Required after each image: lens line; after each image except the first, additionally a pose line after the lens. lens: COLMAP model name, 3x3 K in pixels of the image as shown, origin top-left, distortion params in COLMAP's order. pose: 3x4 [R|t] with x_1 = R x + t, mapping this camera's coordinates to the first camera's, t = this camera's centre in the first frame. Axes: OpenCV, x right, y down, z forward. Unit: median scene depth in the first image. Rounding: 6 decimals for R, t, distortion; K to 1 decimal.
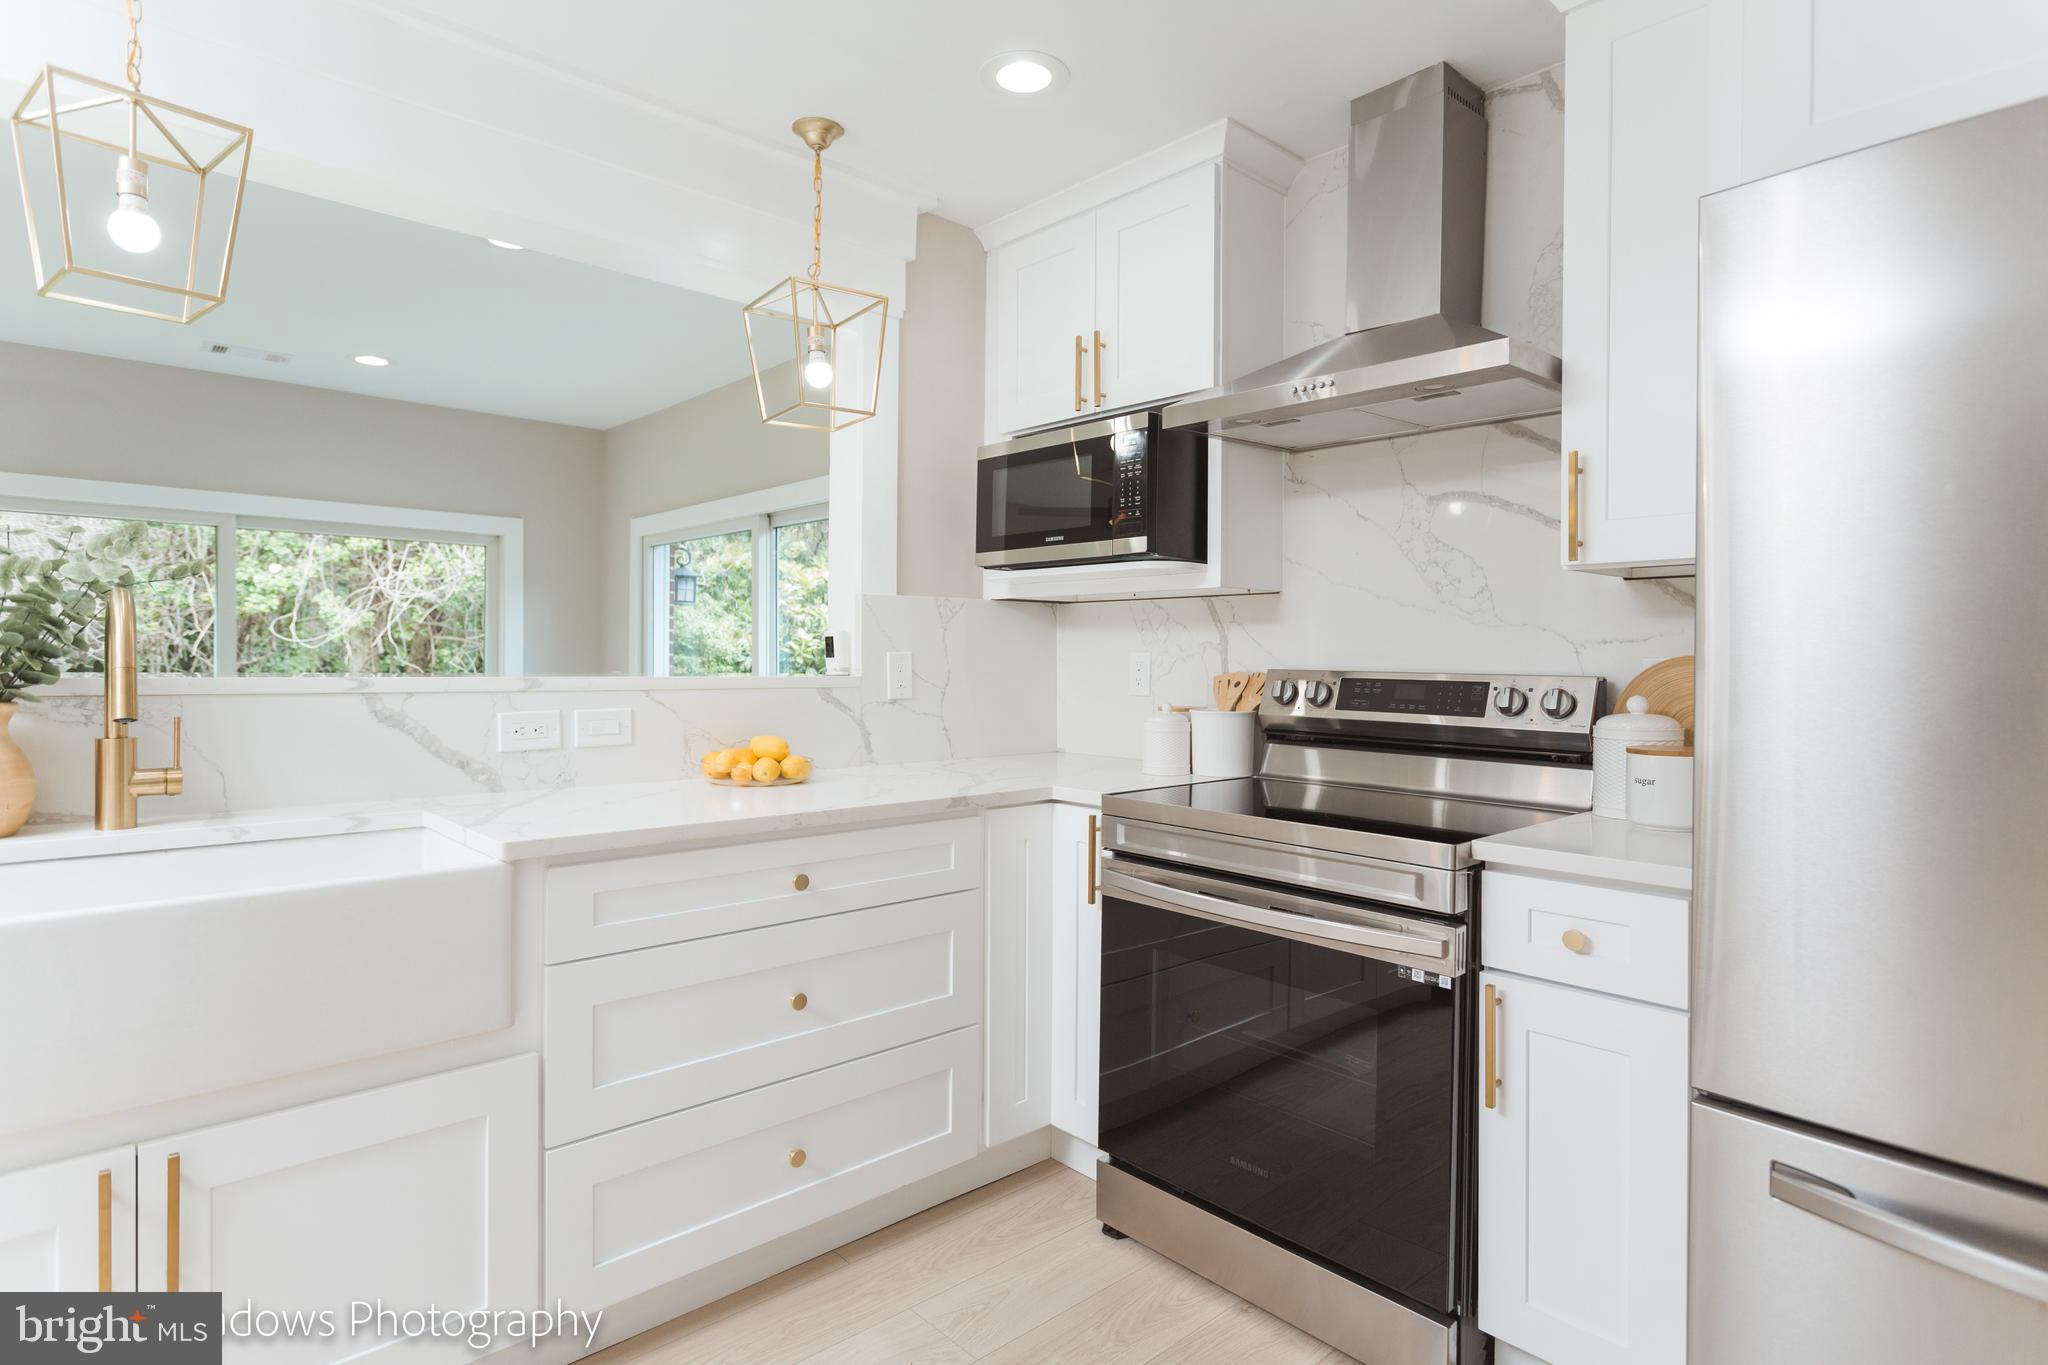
lens RADIAL K [[1088.9, 0, 985.1], [0, 1088.9, 669.2], [0, 0, 1]] dist [-0.004754, -0.001038]
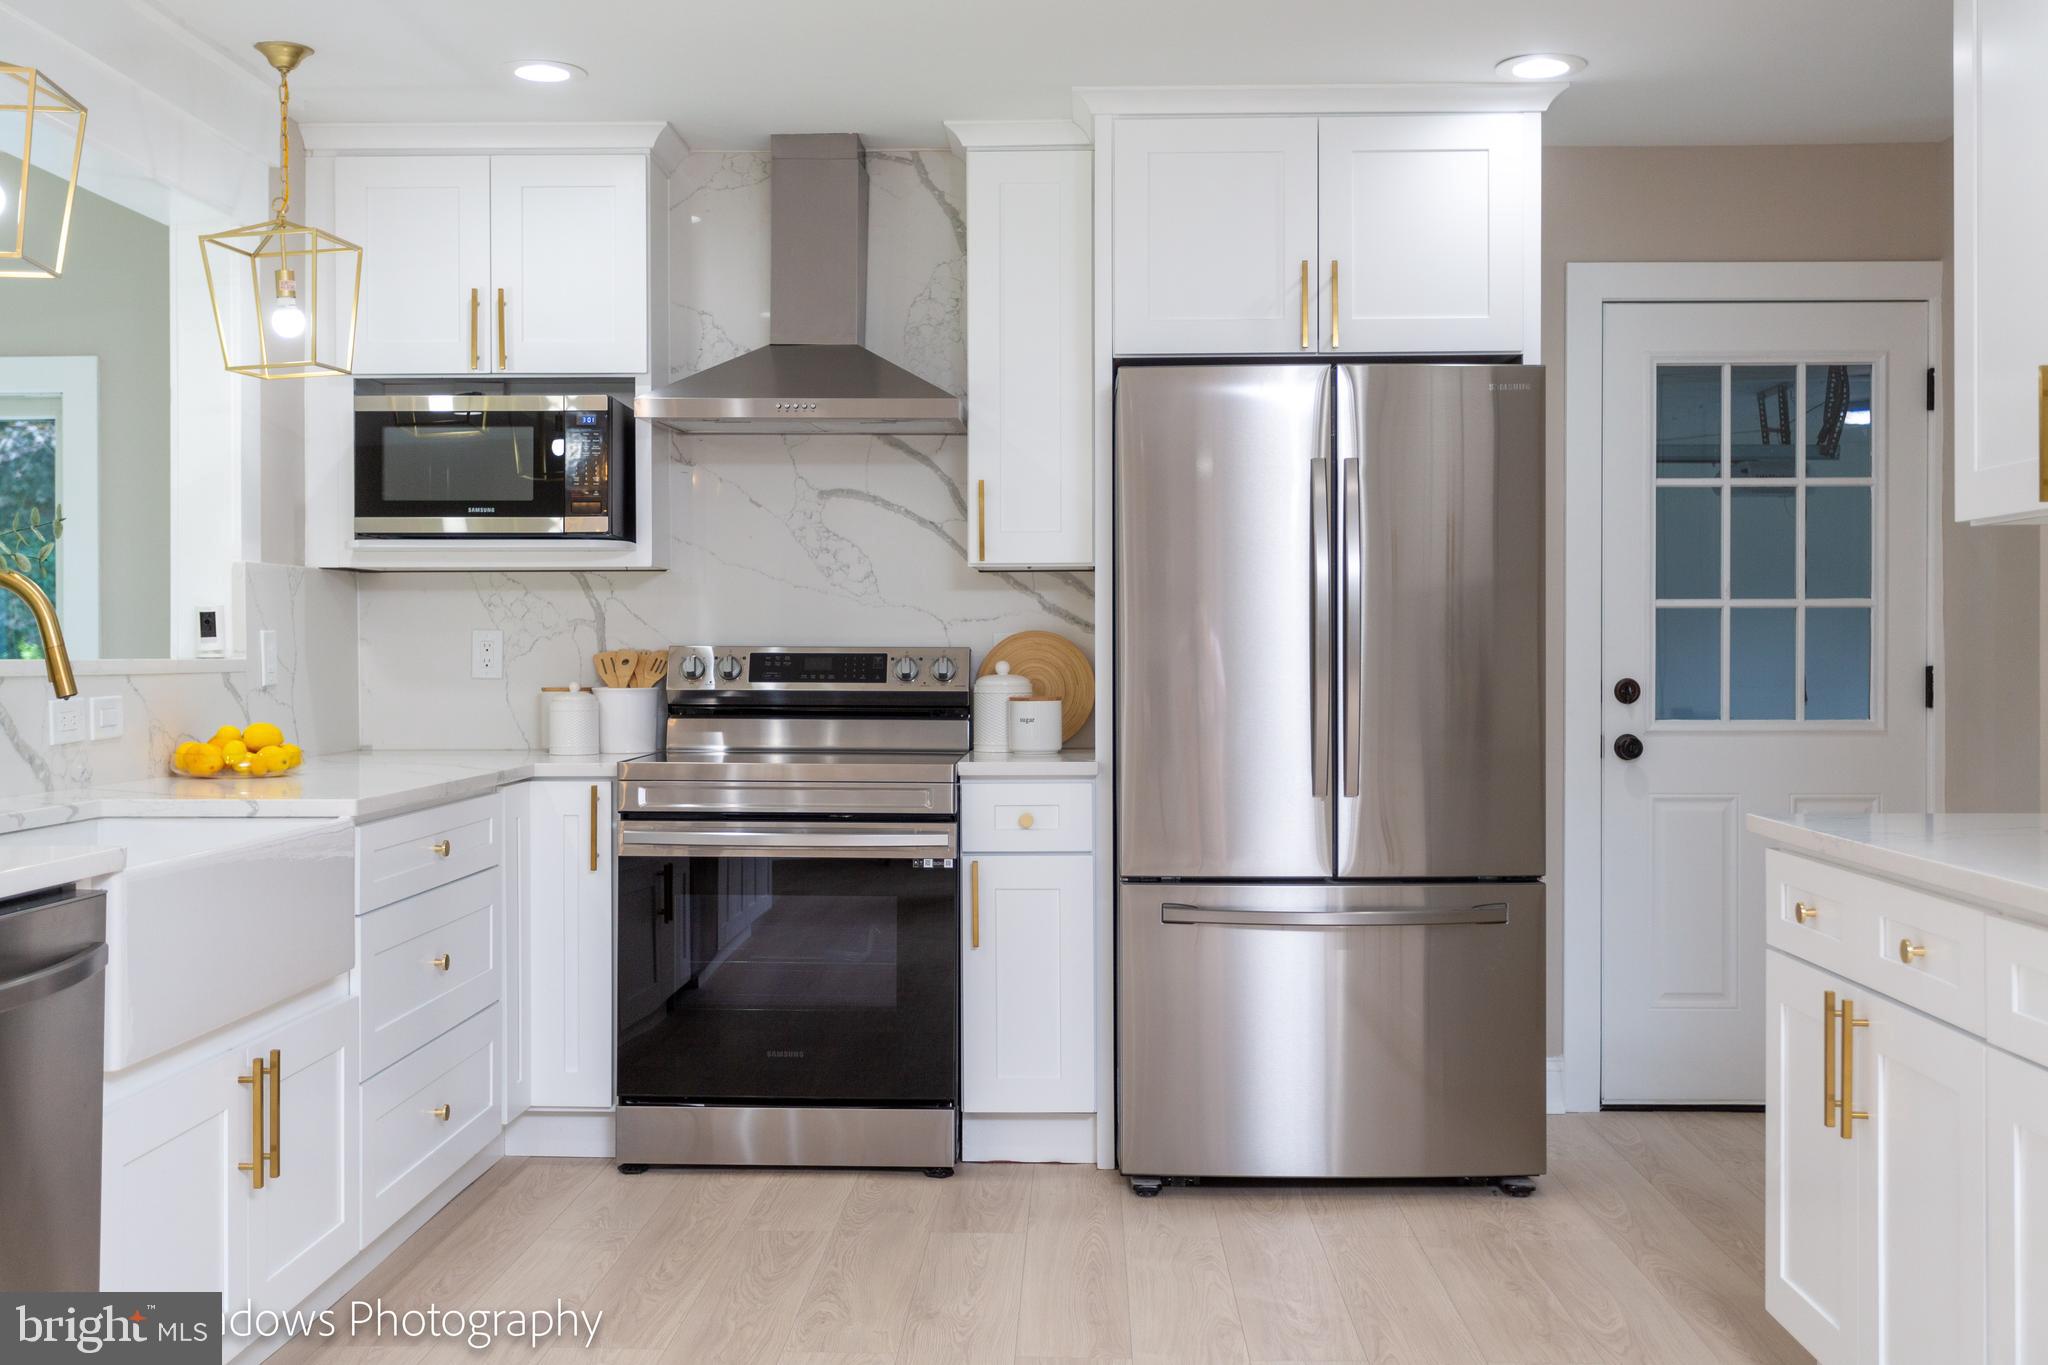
lens RADIAL K [[2127.8, 0, 1024.0], [0, 2127.8, 682.5], [0, 0, 1]] dist [-0.000919, -0.005571]
pose [[0.691818, -0.020155, 0.721791, -1.051090], [0.014926, 0.999796, 0.013611, 0.013186], [-0.721918, 0.001357, 0.691978, -0.685380]]
